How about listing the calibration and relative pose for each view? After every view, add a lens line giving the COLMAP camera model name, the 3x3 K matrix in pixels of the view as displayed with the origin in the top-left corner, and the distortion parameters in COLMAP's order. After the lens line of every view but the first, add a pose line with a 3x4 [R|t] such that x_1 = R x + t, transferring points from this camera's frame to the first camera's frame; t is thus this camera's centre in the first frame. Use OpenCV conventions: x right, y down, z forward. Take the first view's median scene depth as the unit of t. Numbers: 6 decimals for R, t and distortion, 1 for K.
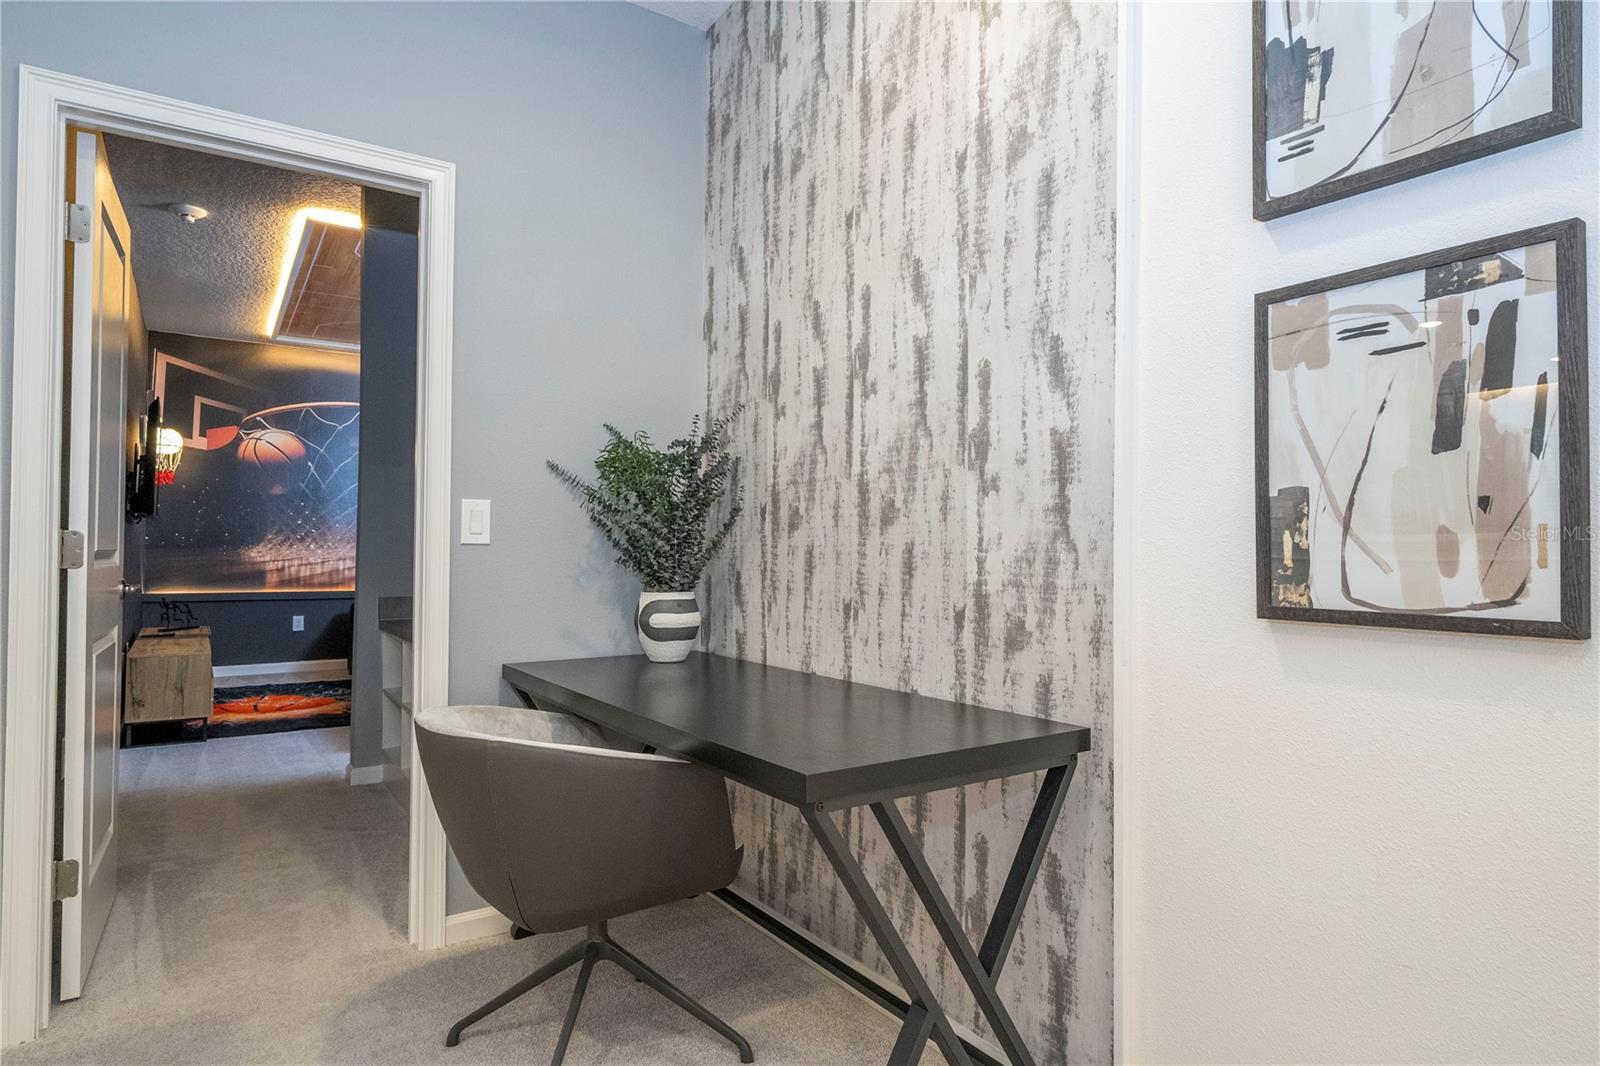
lens RADIAL K [[913.0, 0, 800.1], [0, 913.0, 536.2], [0, 0, 1]] dist [0.004314, 0.000173]
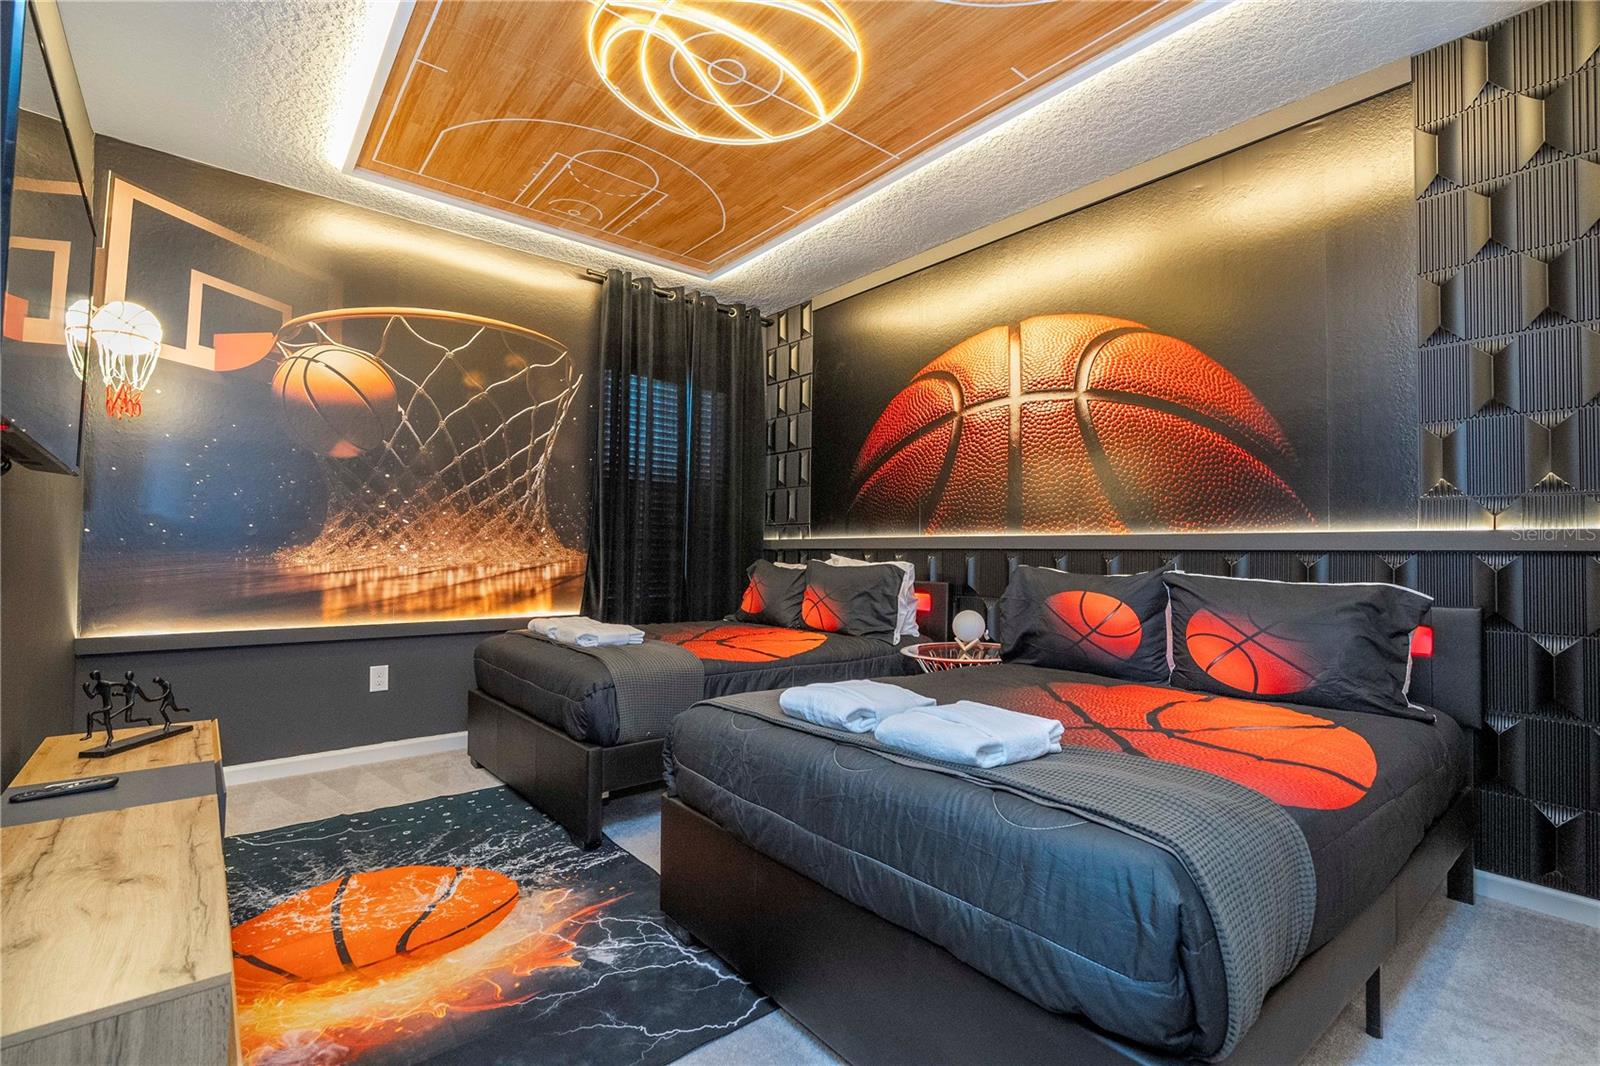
lens RADIAL K [[717.4, 0, 804.3], [0, 717.4, 538.3], [0, 0, 1]] dist [-0.001862, 0.000132]
pose [[0.992894, 0.002154, 0.118986, -0.335972], [-0.001183, 0.999965, -0.008230, 0.008786], [-0.119000, 0.008030, 0.992862, 0.513563]]
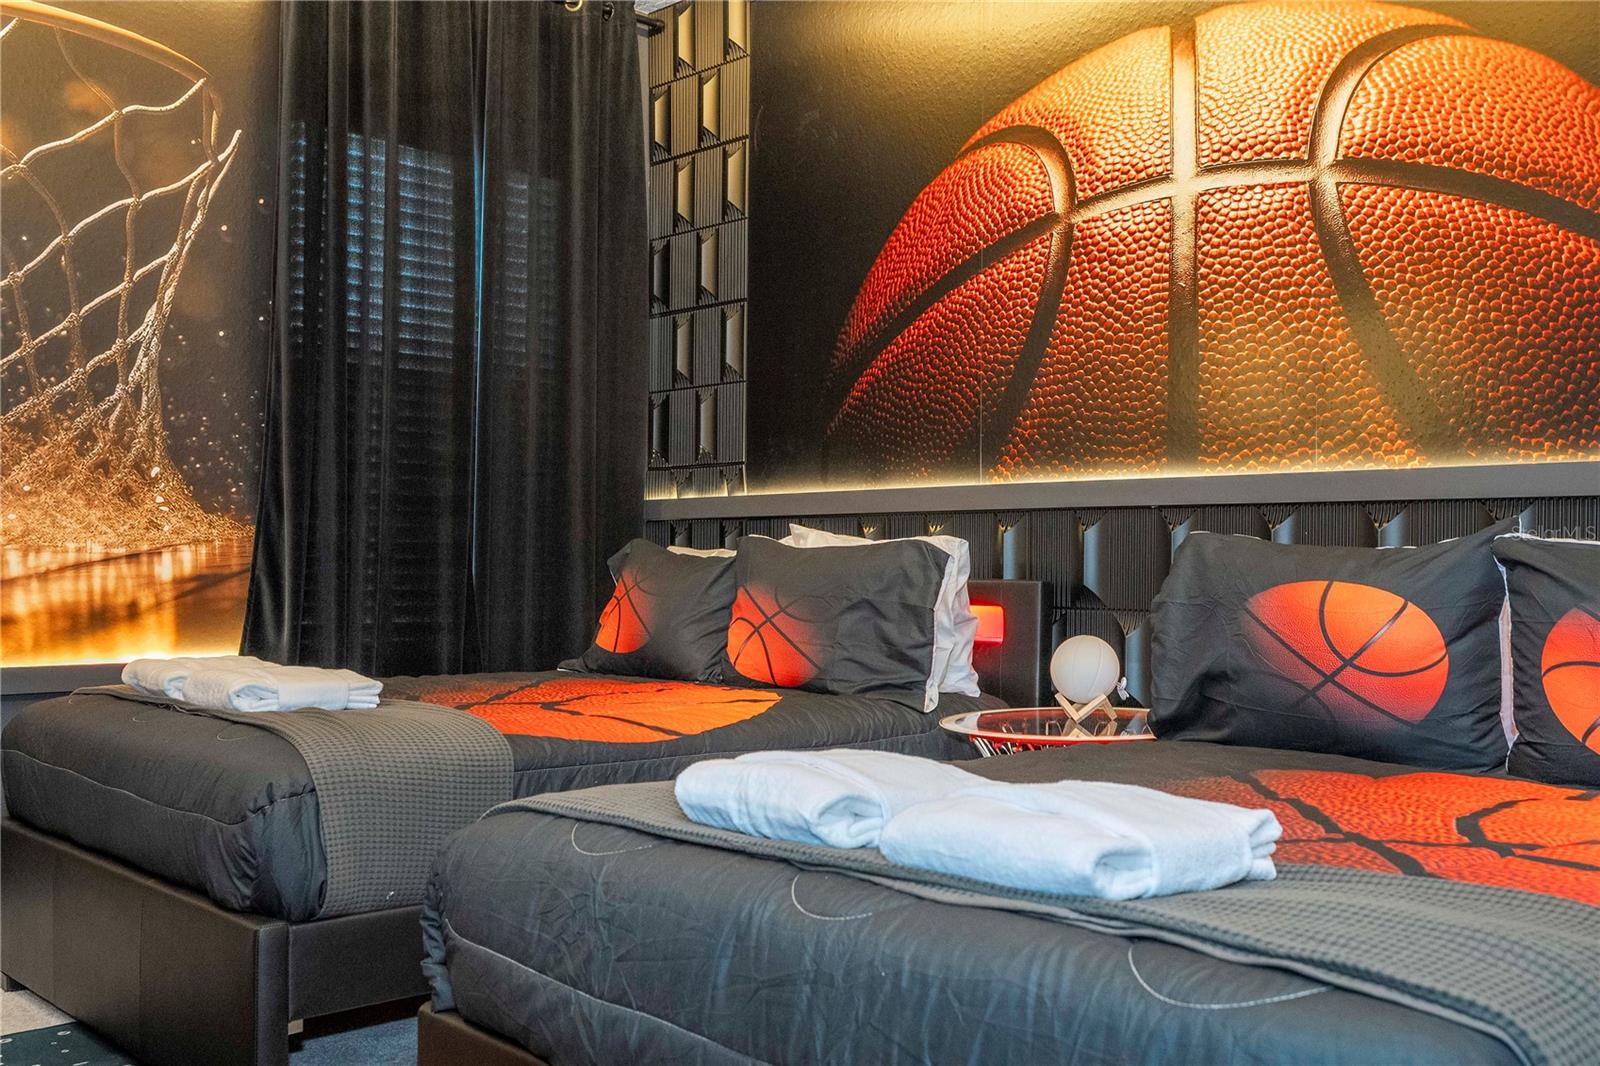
lens RADIAL K [[1554.9, 0, 799.4], [0, 1554.9, 534.6], [0, 0, 1]] dist [0.012312, 0.000000]
pose [[0.987095, -0.002512, 0.160114, -0.335054], [0.002128, 0.999994, 0.002571, 0.019914], [-0.160119, -0.002197, 0.987095, 0.512868]]
